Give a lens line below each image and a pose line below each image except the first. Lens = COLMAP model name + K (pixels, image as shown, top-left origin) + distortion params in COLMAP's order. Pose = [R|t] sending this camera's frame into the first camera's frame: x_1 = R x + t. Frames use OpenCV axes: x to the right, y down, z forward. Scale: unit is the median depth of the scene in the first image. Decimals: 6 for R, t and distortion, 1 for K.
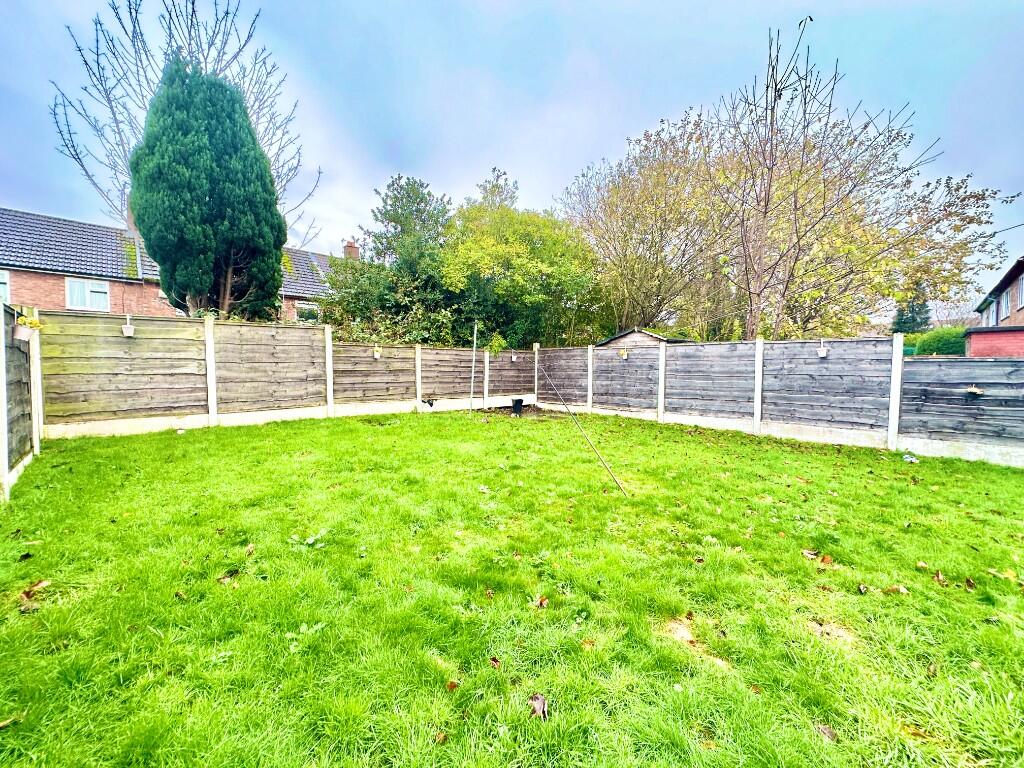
lens RADIAL K [[408.4, 0, 511.1], [0, 408.4, 383.9], [0, 0, 1]] dist [-0.000142, -0.000281]
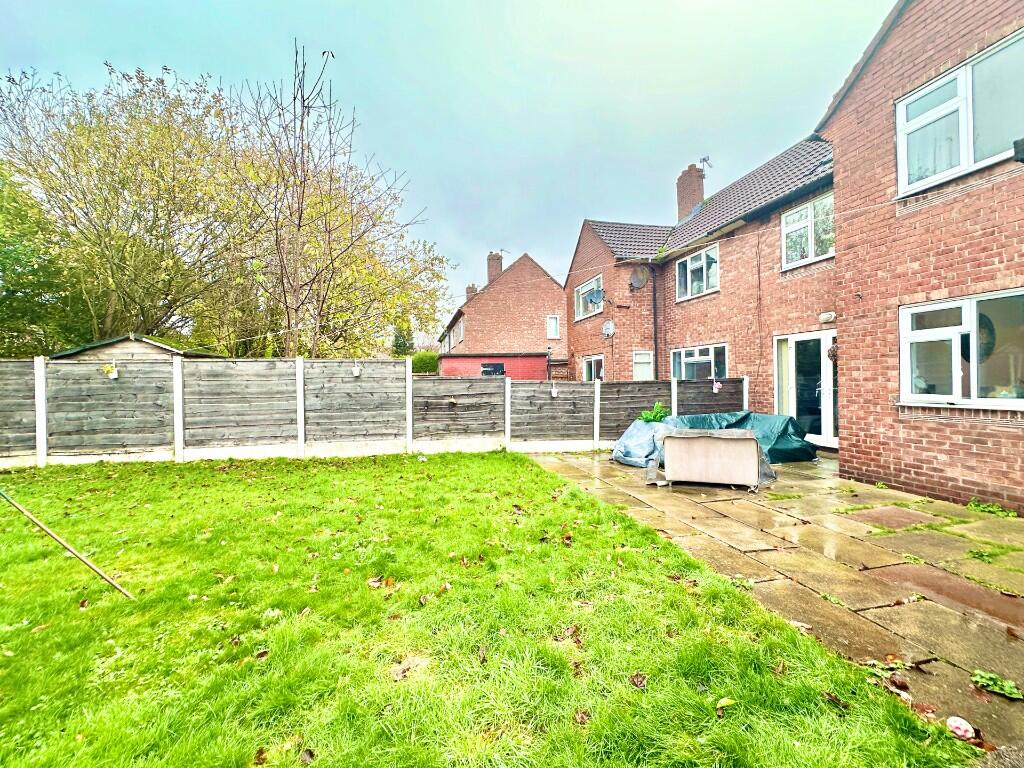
lens RADIAL K [[429.2, 0, 512.5], [0, 429.2, 383.2], [0, 0, 1]] dist [-0.002002, 0.000716]
pose [[0.519867, -0.019226, 0.854031, 0.013393], [0.053509, 0.998516, -0.010093, -0.011883], [-0.852570, 0.050946, 0.520125, 0.060861]]
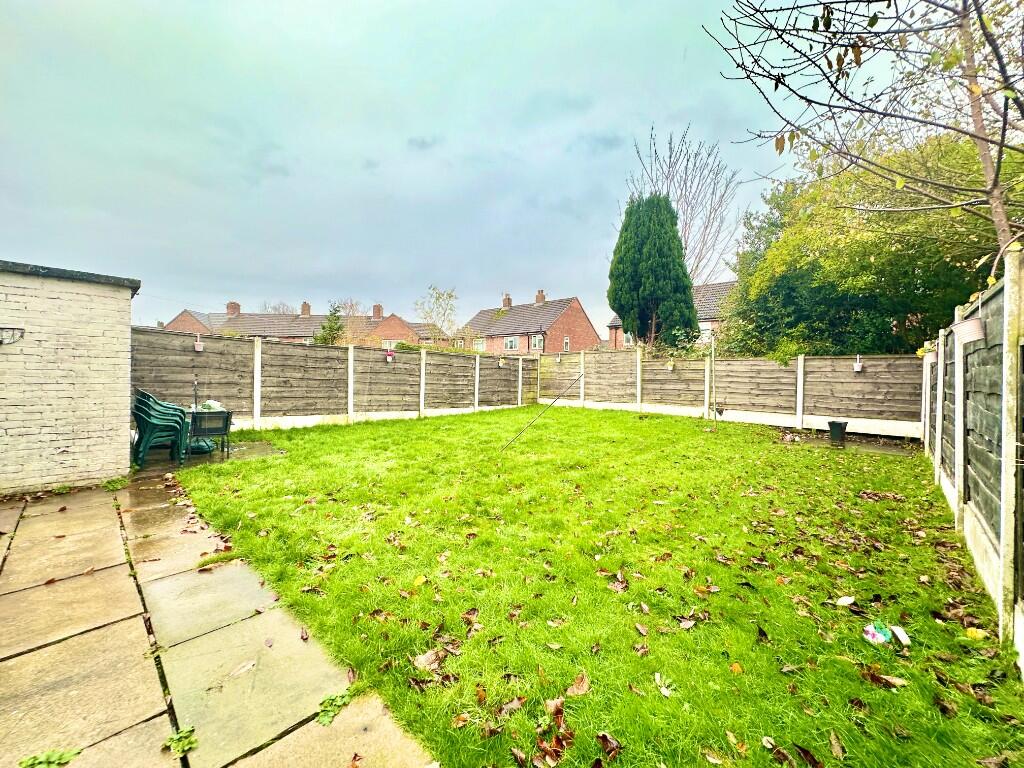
lens RADIAL K [[408.4, 0, 510.8], [0, 408.4, 382.4], [0, 0, 1]] dist [-0.000142, -0.000281]
pose [[0.036258, 0.010479, -0.999288, 0.985698], [-0.059999, 0.998164, 0.008290, -0.006536], [0.997540, 0.059656, 0.036820, 0.504679]]
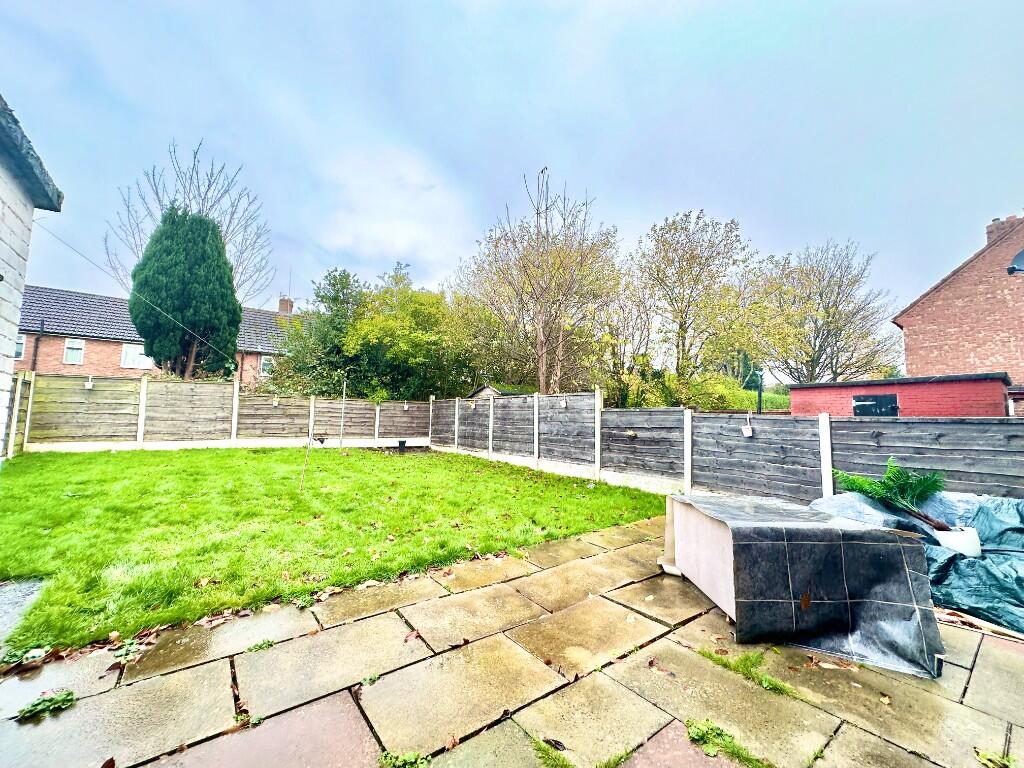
lens RADIAL K [[408.4, 0, 511.0], [0, 408.4, 383.7], [0, 0, 1]] dist [-0.000142, -0.000281]
pose [[0.991751, 0.003152, -0.128144, 0.671121], [-0.019749, 0.991519, -0.128453, 0.025404], [0.126652, 0.129924, 0.983402, -0.262497]]
